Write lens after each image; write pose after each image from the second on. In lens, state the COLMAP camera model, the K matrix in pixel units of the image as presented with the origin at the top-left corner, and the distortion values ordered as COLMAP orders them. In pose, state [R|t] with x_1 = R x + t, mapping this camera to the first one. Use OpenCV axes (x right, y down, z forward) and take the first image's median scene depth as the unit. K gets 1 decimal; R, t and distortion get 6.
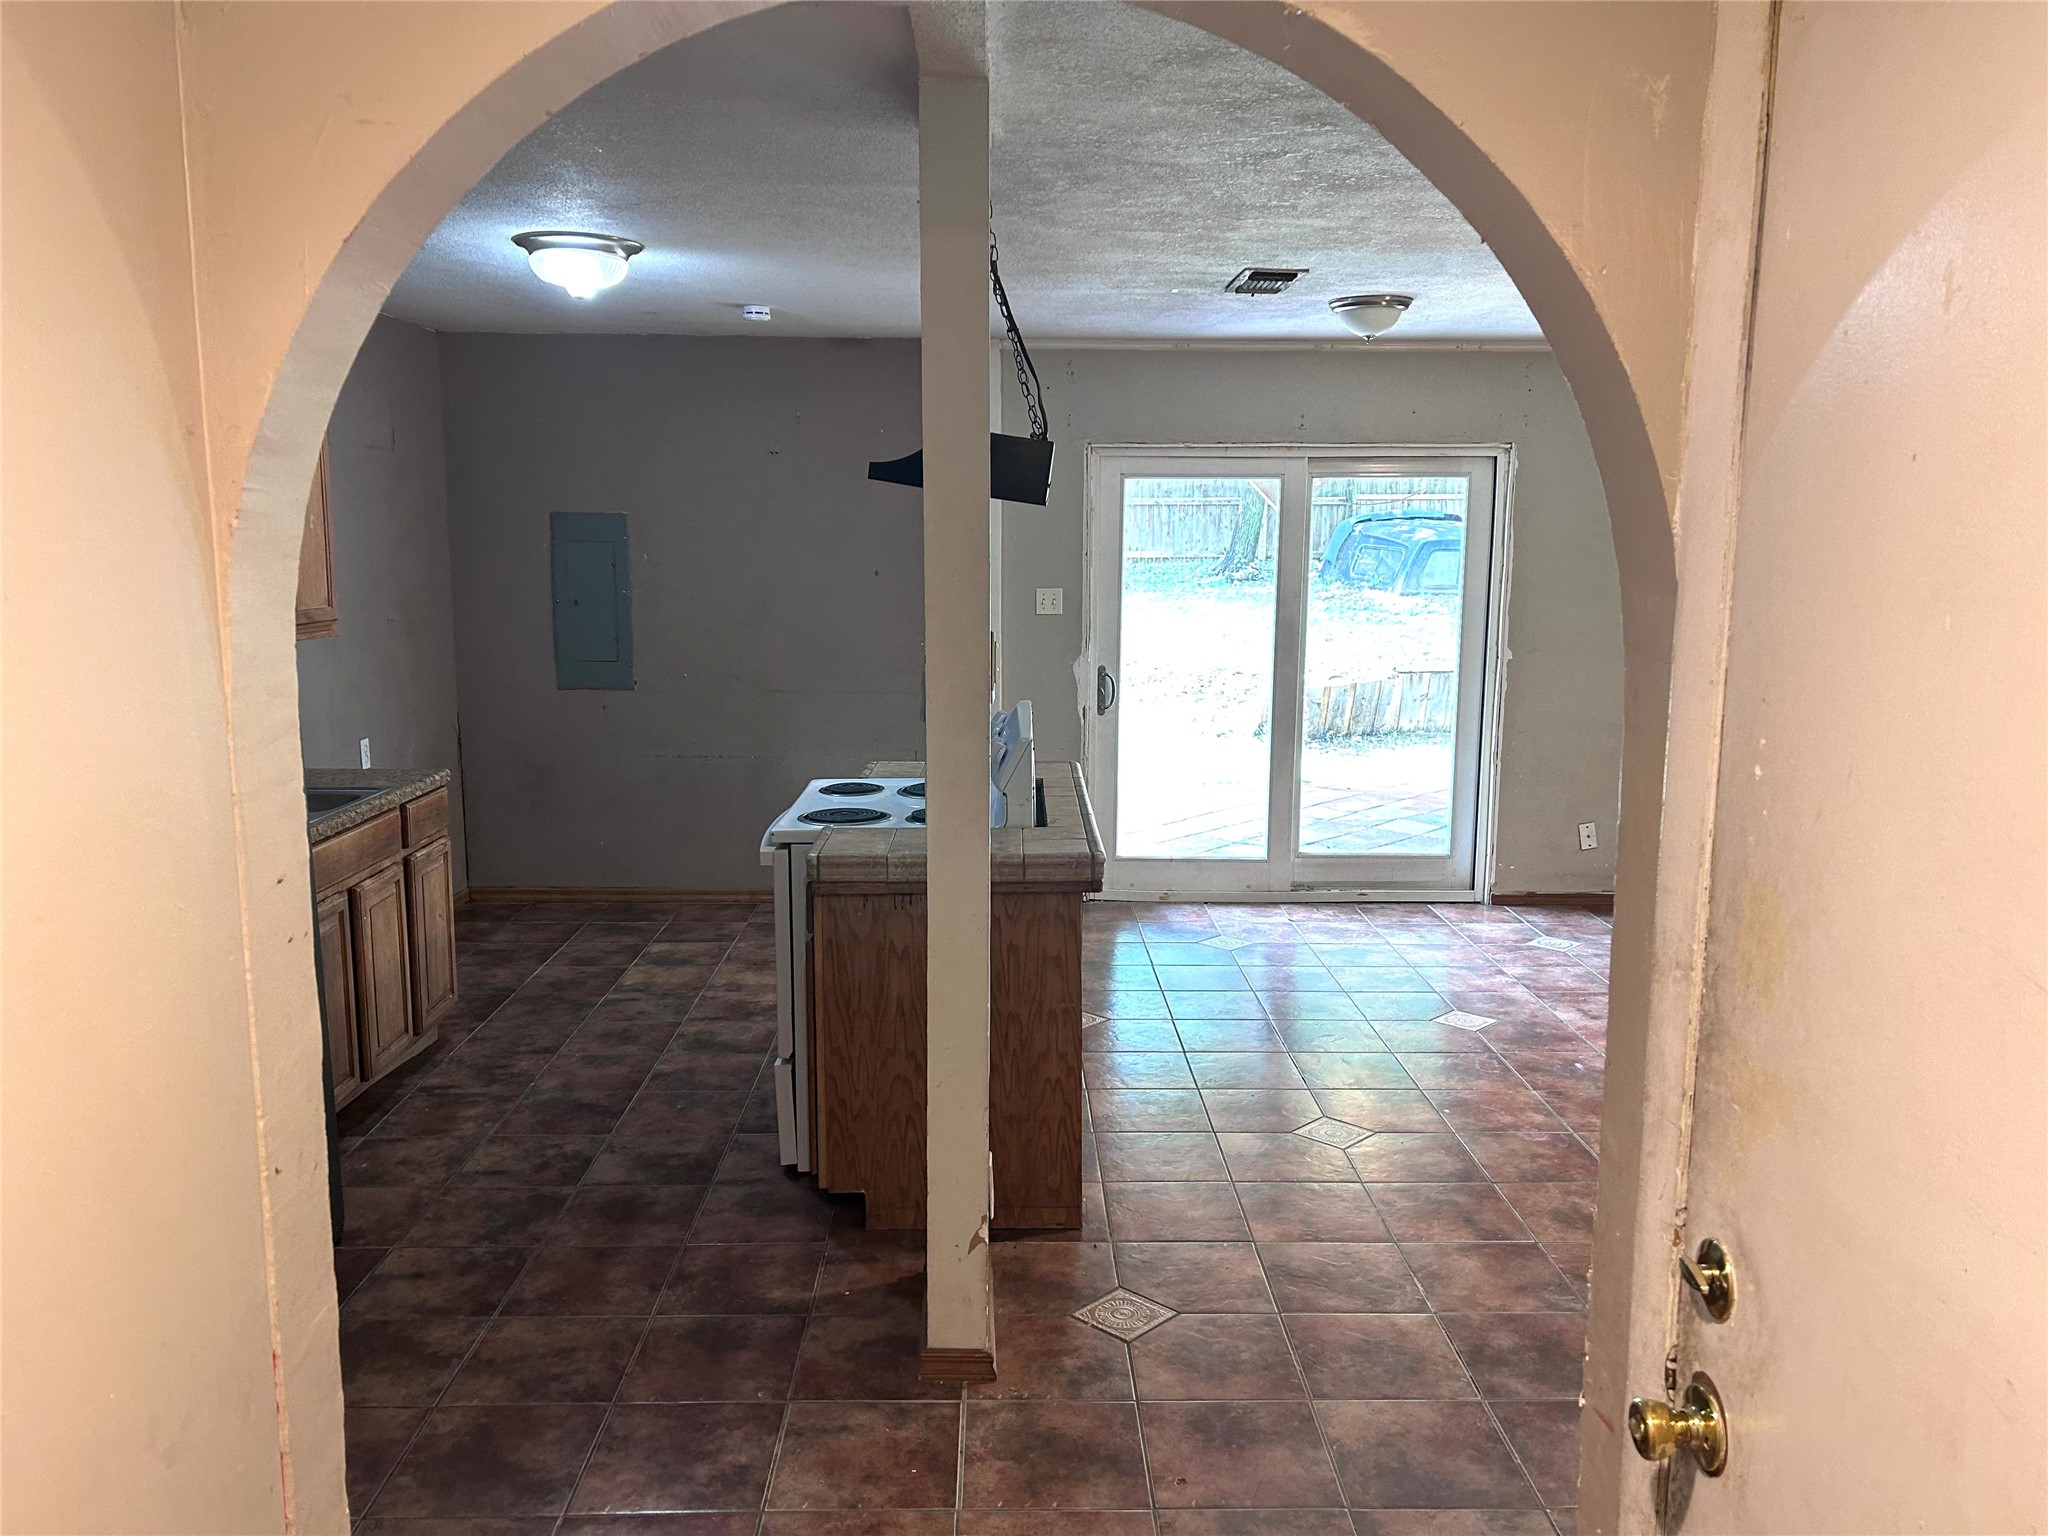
lens RADIAL K [[1539.1, 0, 1004.0], [0, 1539.1, 770.5], [0, 0, 1]] dist [0.027172, -0.016363]
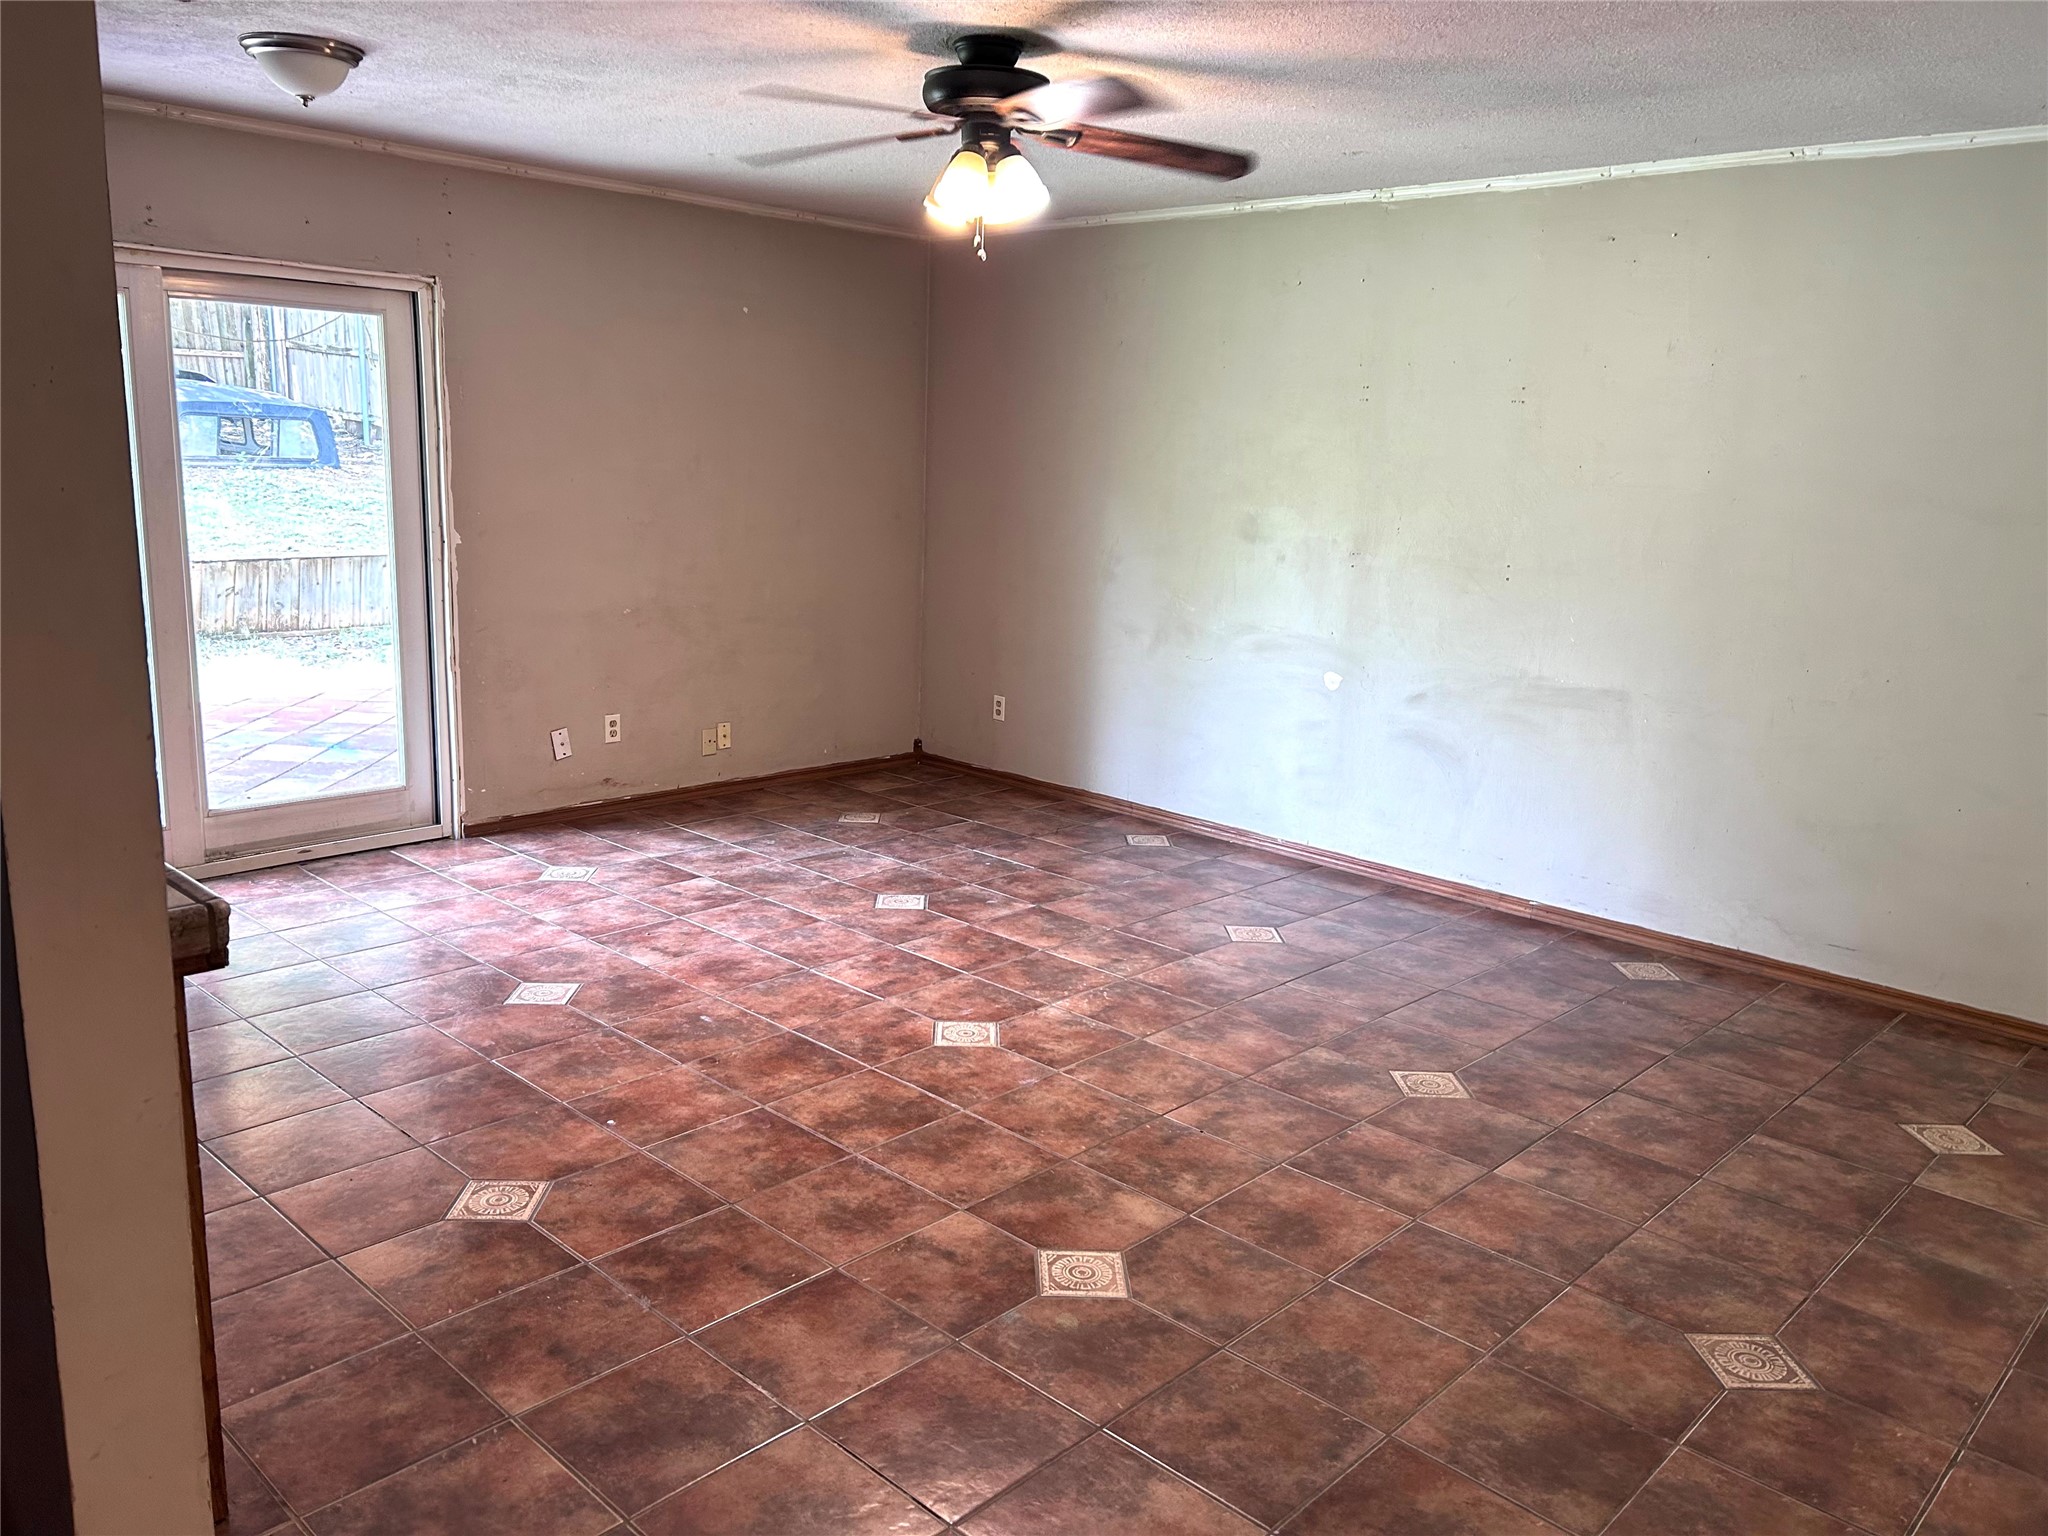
lens RADIAL K [[1539.1, 0, 1016.9], [0, 1539.1, 769.2], [0, 0, 1]] dist [0.027172, -0.016363]
pose [[0.693070, -0.129218, 0.709194, -0.073399], [0.075601, 0.991407, 0.106756, -0.018717], [-0.716895, -0.020374, 0.696884, 0.211504]]
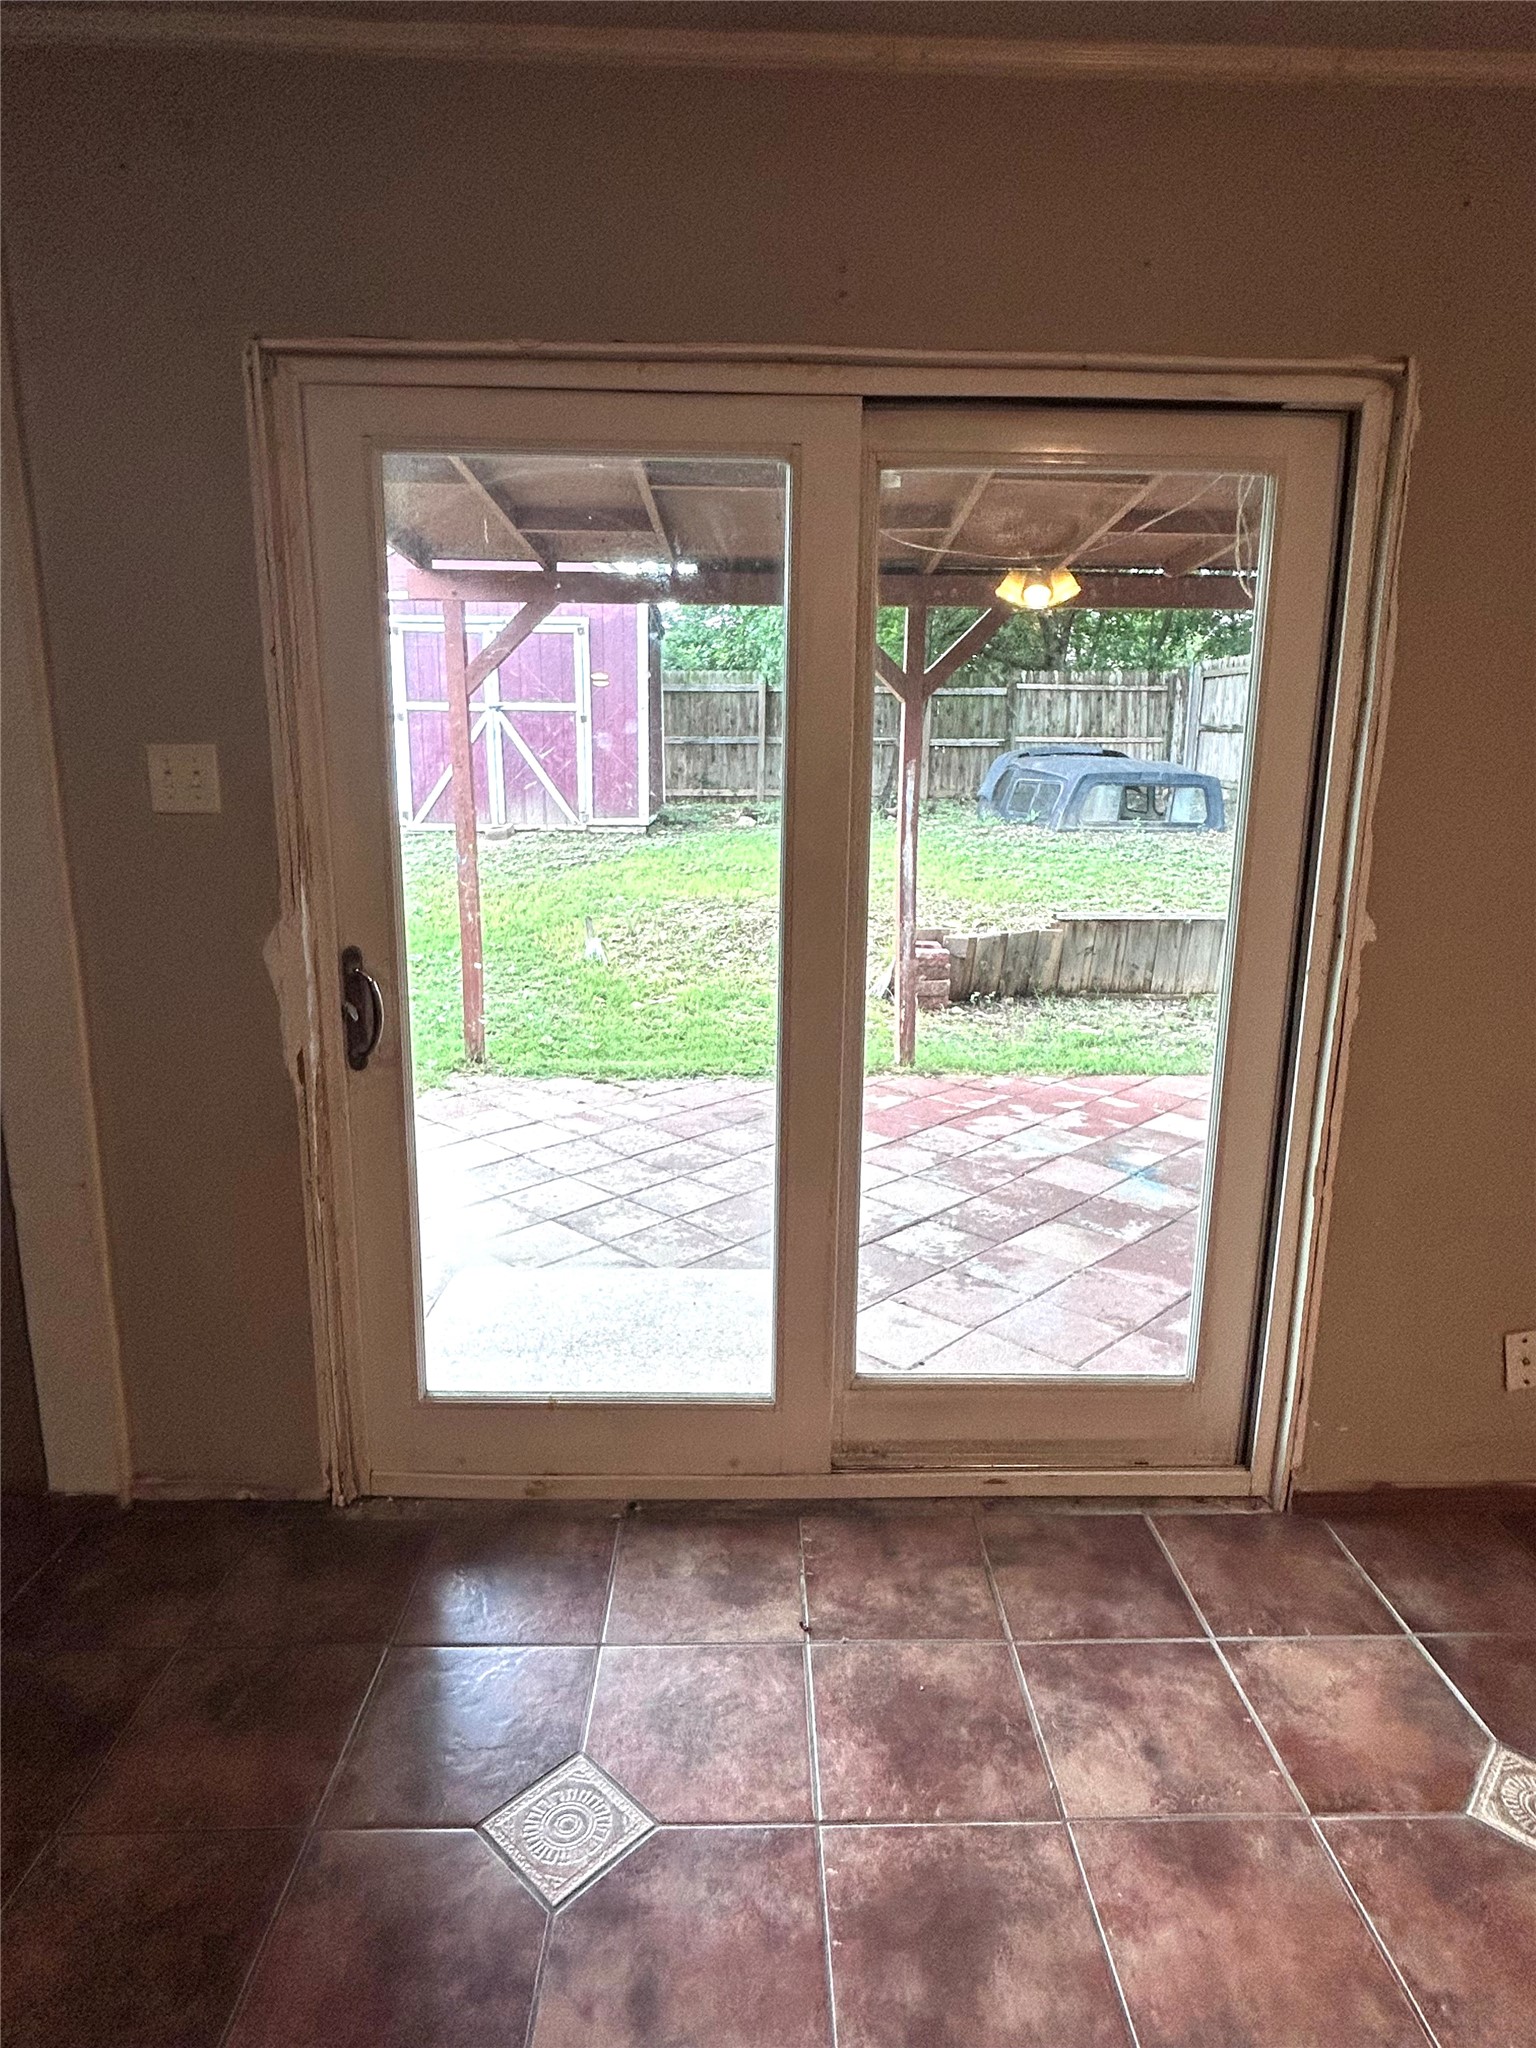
lens RADIAL K [[1145.1, 0, 788.5], [0, 1145.1, 1028.8], [0, 0, 1]] dist [0.004759, -0.001955]
pose [[0.999548, 0.005174, 0.029621, 0.178316], [-0.006618, 0.998785, 0.048838, -0.066232], [-0.029333, -0.049012, 0.998367, 0.743974]]
